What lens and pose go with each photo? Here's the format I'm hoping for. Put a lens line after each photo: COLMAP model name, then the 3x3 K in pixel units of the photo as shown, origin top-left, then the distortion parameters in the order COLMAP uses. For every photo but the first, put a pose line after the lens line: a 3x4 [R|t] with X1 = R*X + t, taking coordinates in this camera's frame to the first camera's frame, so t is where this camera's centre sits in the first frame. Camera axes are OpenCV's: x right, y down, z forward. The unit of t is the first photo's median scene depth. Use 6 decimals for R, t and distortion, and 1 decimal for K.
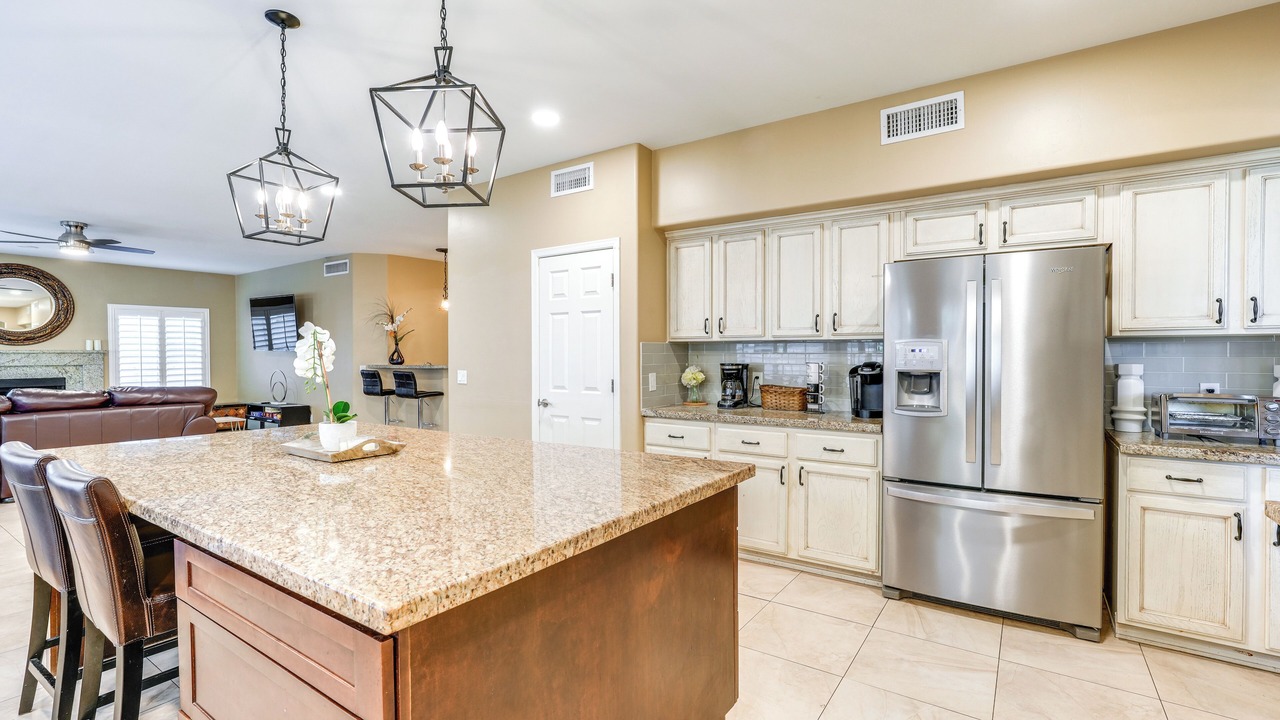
lens RADIAL K [[565.1, 0, 645.1], [0, 565.1, 360.8], [0, 0, 1]] dist [-0.001174, 0.000872]
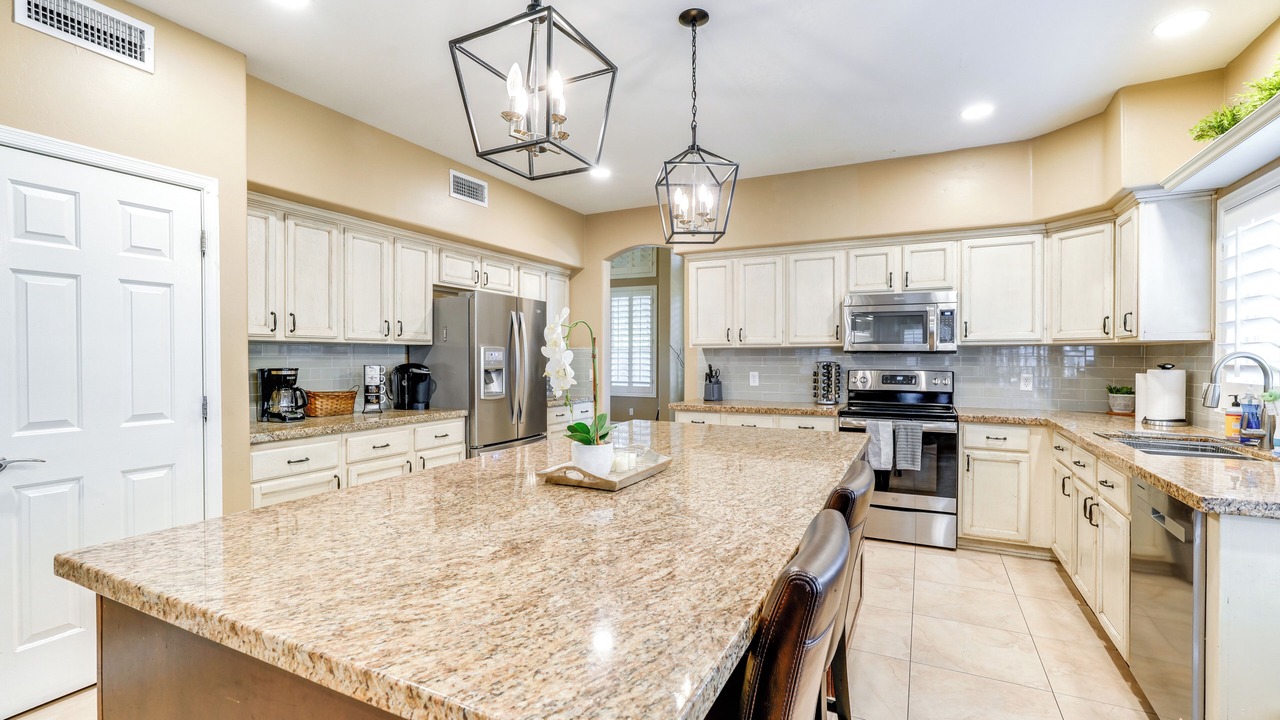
lens RADIAL K [[565.1, 0, 634.2], [0, 565.1, 363.1], [0, 0, 1]] dist [-0.001174, 0.000872]
pose [[-0.118967, -0.006167, 0.992879, -1.511790], [0.017438, 0.999814, 0.008299, -0.001525], [-0.992745, 0.018301, -0.118837, 1.211542]]
